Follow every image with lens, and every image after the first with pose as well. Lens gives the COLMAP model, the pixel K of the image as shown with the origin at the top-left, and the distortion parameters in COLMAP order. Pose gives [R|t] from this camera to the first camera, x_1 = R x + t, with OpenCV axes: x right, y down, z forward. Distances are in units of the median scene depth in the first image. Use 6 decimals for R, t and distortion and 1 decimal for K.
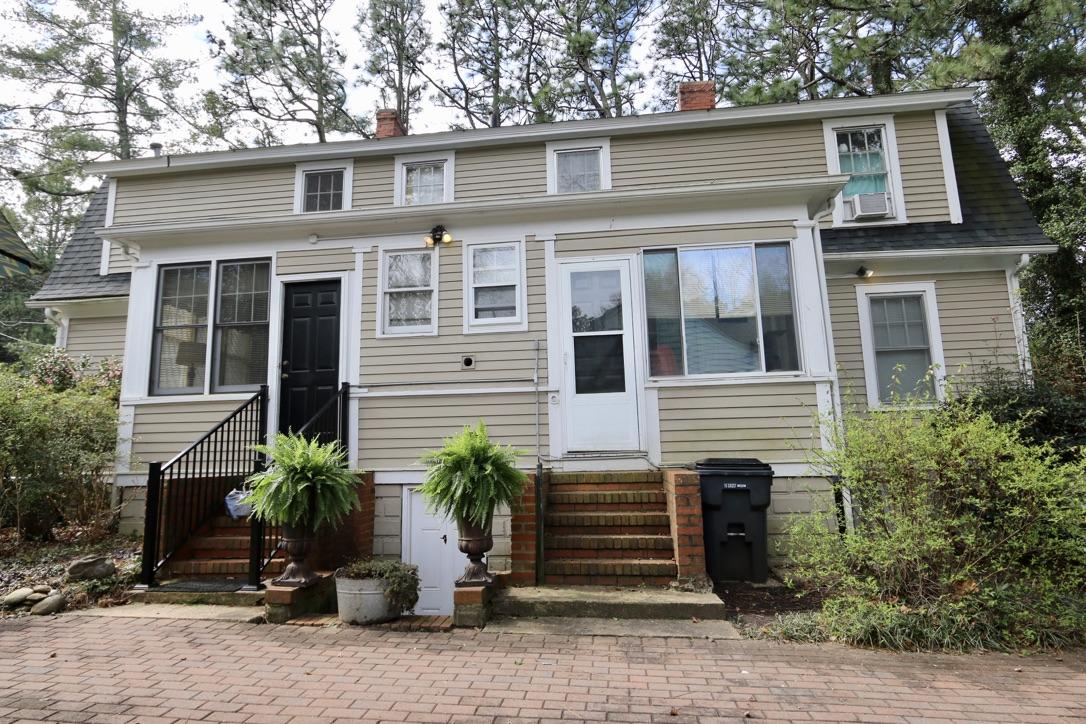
lens RADIAL K [[622.3, 0, 532.4], [0, 622.3, 356.3], [0, 0, 1]] dist [-0.005430, -0.000002]
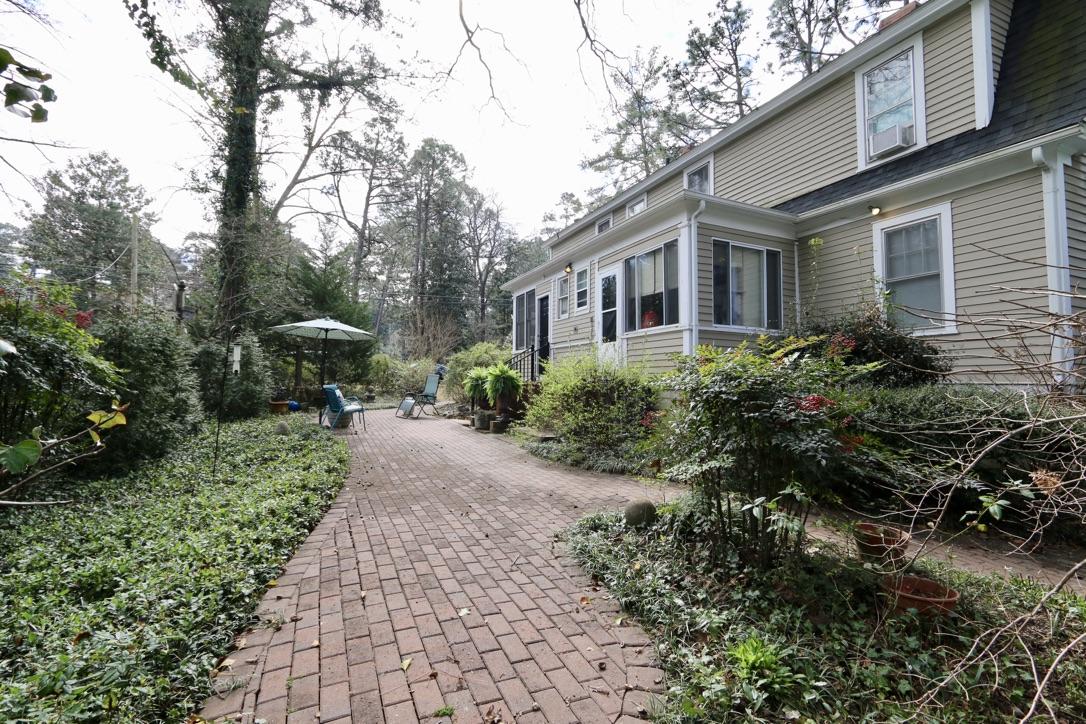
lens RADIAL K [[497.4, 0, 541.8], [0, 497.4, 359.0], [0, 0, 1]] dist [-0.010631, -0.000547]
pose [[0.499729, -0.011438, -0.866106, 0.993031], [0.128636, 0.989805, 0.061149, -0.007189], [0.856577, -0.141970, 0.496105, 0.046009]]
